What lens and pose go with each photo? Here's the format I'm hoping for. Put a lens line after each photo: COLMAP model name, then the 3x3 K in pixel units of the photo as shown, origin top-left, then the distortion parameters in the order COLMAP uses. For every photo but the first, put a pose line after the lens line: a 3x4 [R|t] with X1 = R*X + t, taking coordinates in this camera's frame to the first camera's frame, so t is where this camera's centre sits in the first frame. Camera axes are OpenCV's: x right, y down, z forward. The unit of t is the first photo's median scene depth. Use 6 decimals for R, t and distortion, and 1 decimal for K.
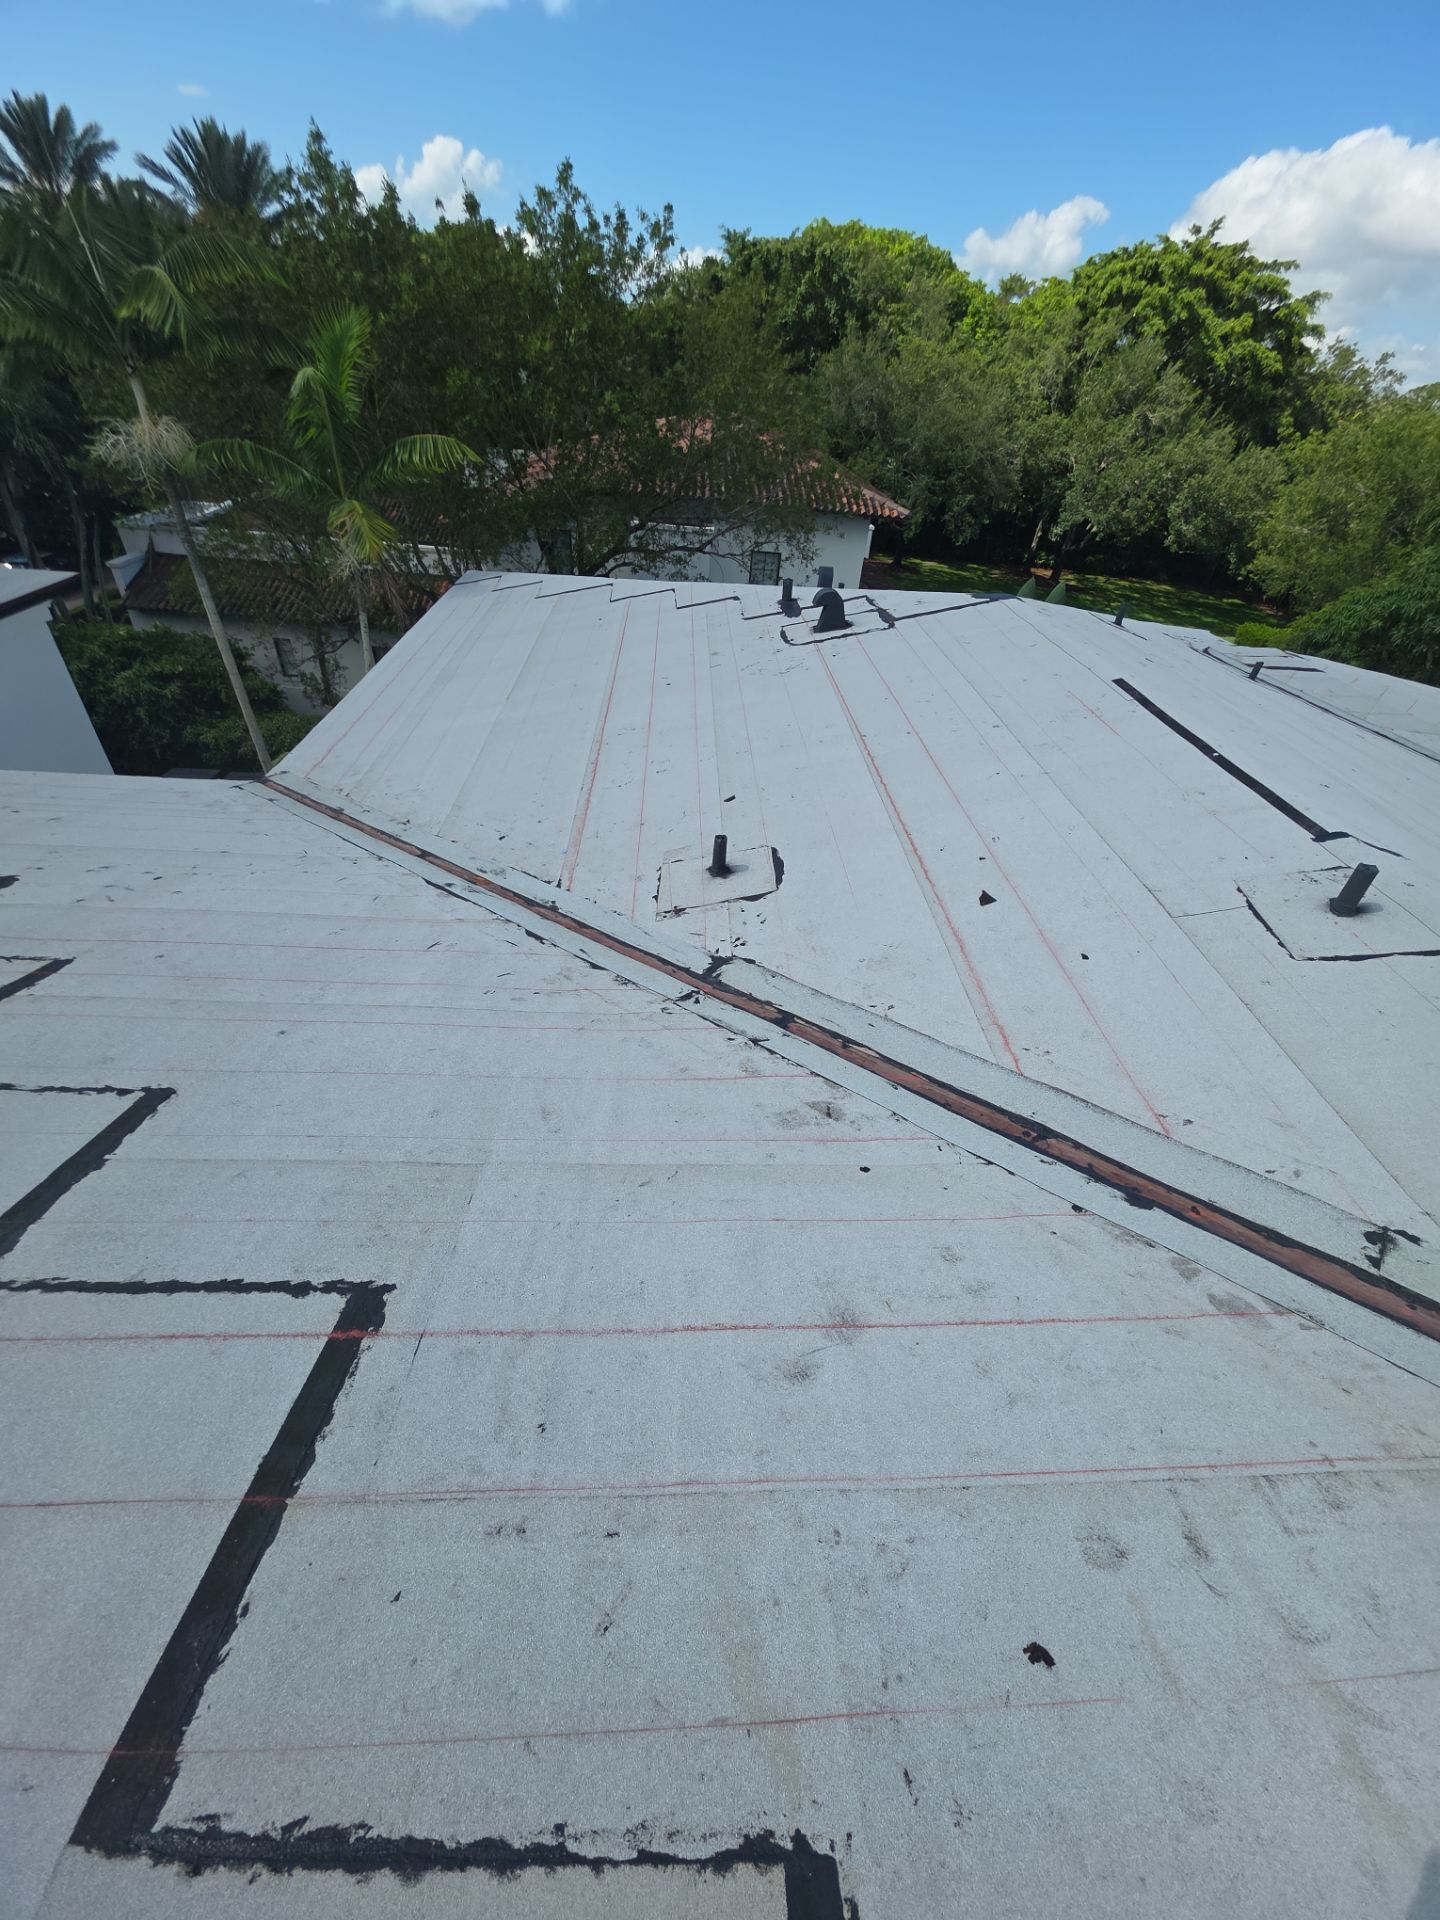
lens RADIAL K [[751.1, 0, 736.5], [0, 751.1, 964.1], [0, 0, 1]] dist [0.017424, -0.011398]
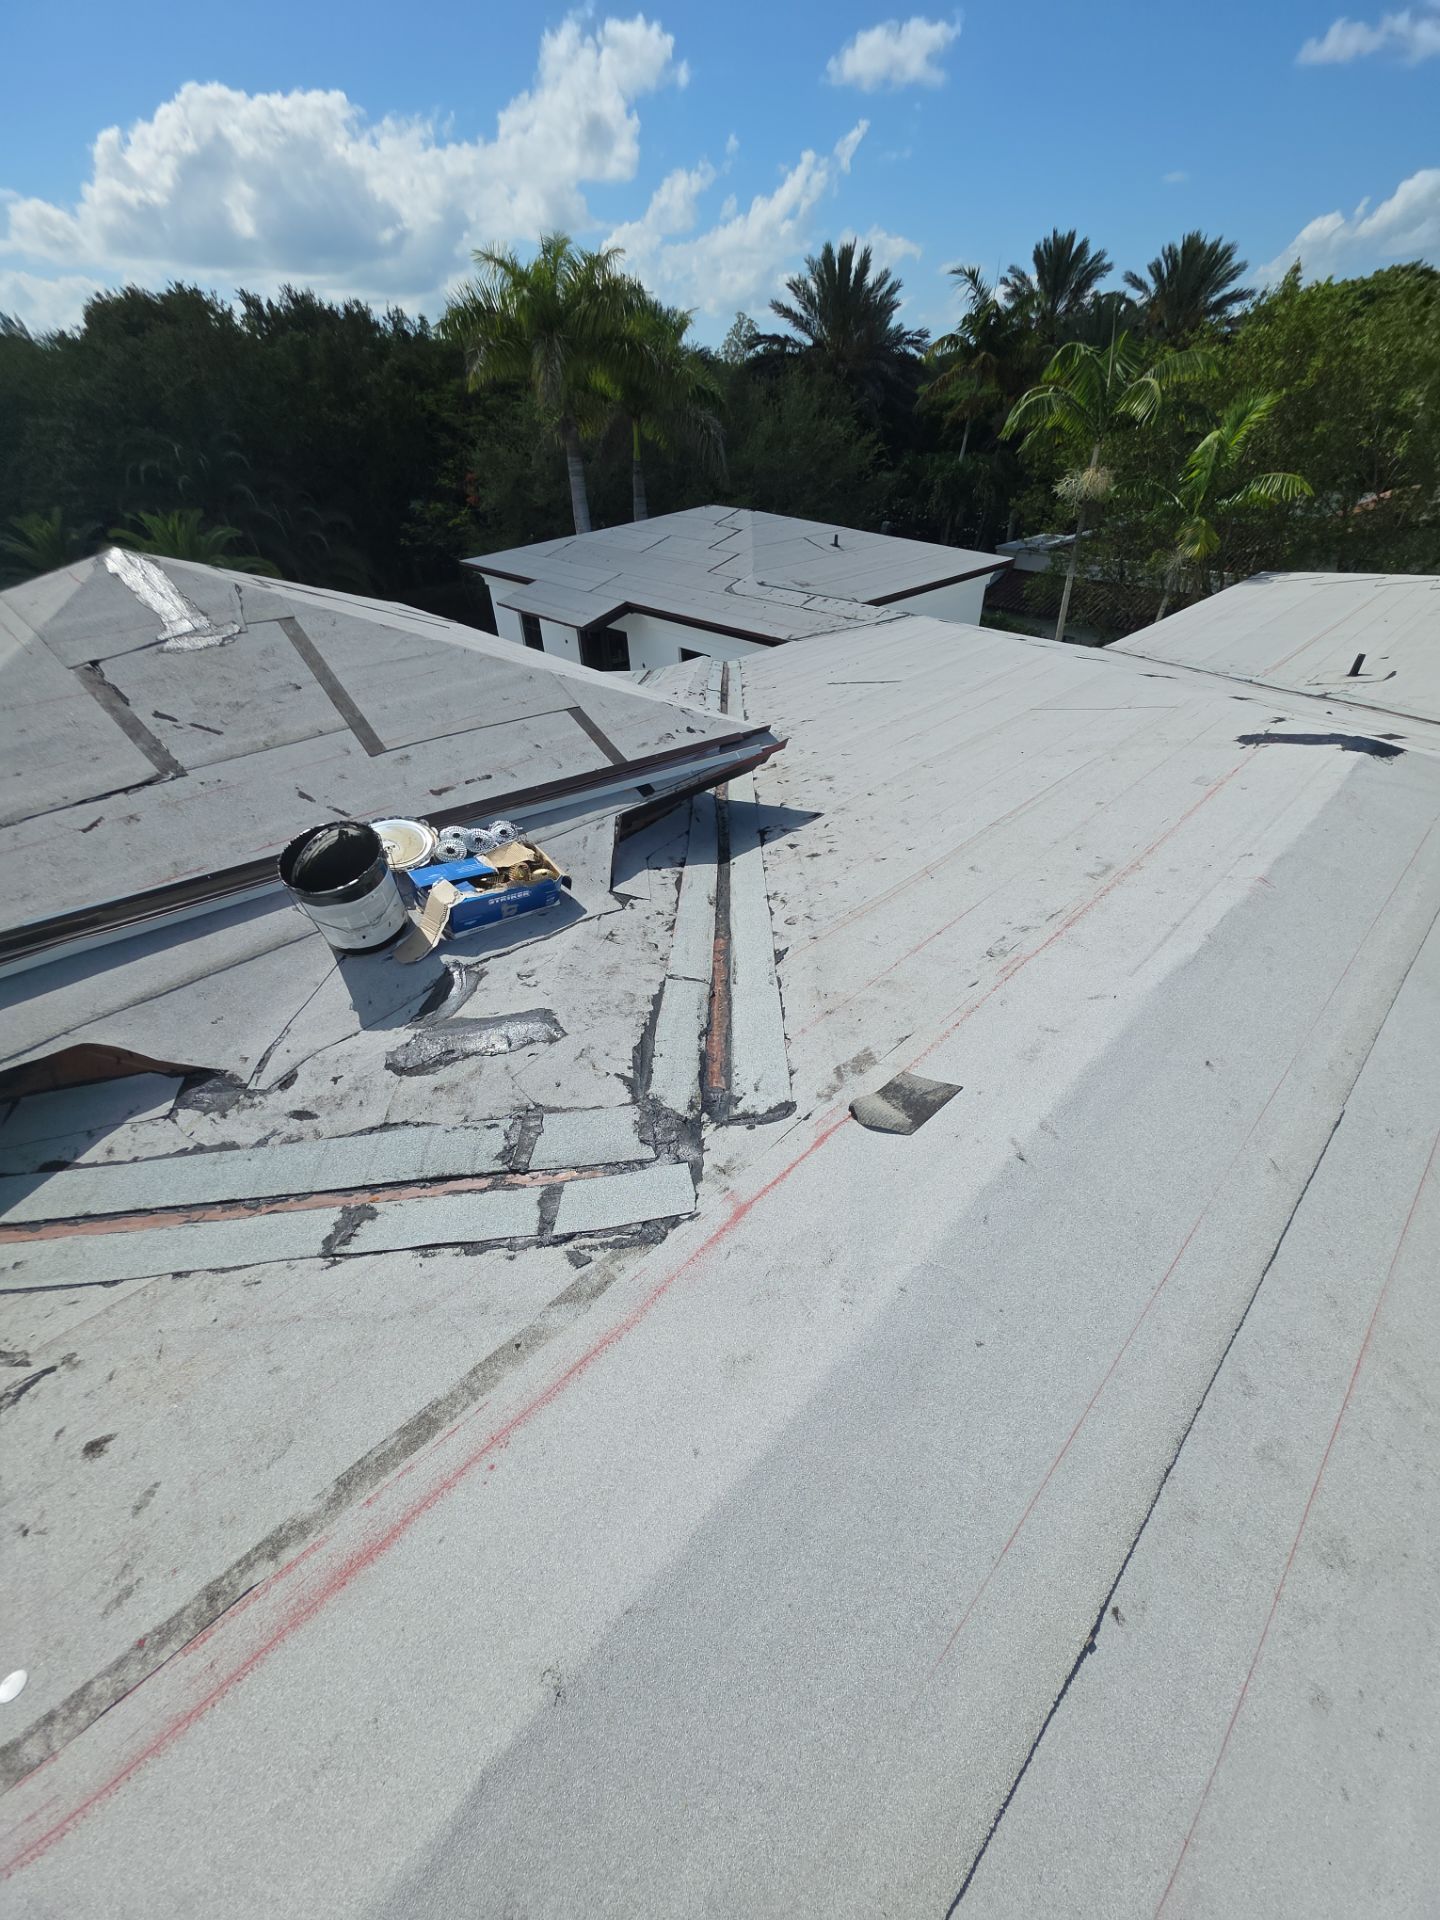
lens RADIAL K [[751.1, 0, 736.5], [0, 751.1, 964.1], [0, 0, 1]] dist [0.017424, -0.011398]
pose [[0.655077, 0.378548, -0.653892, 0.047192], [-0.409247, 0.905264, 0.114081, 0.091243], [0.635130, 0.192872, 0.747937, -0.124078]]
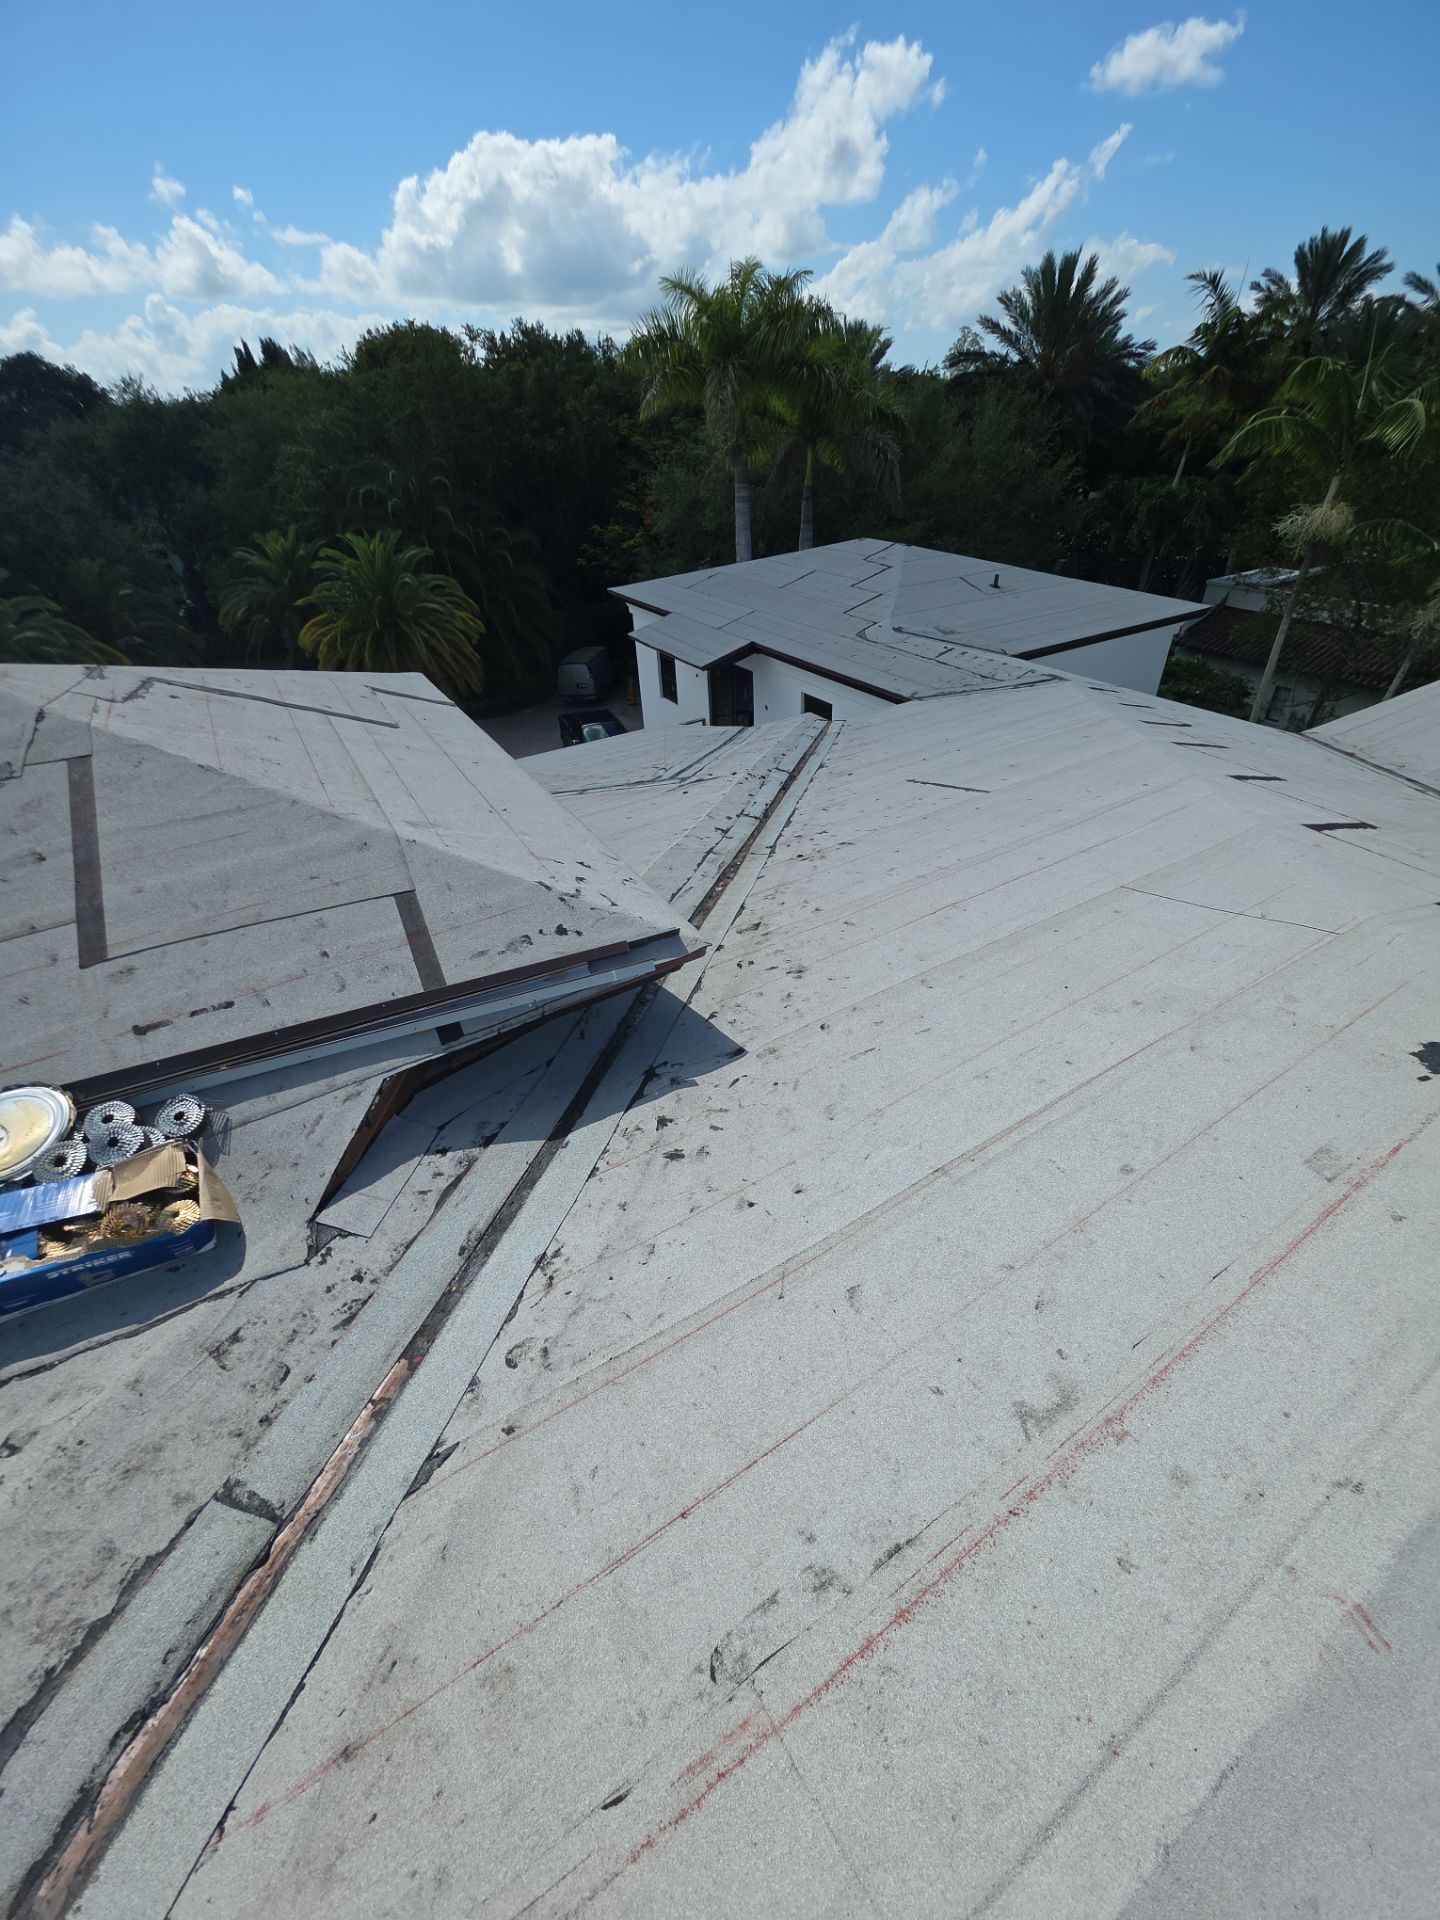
lens RADIAL K [[750.4, 0, 738.0], [0, 750.4, 970.7], [0, 0, 1]] dist [0.005398, -0.007657]
pose [[0.467834, 0.445719, -0.763195, 0.033495], [-0.490023, 0.849455, 0.195715, 0.062849], [0.735533, 0.282421, 0.615816, -0.095304]]
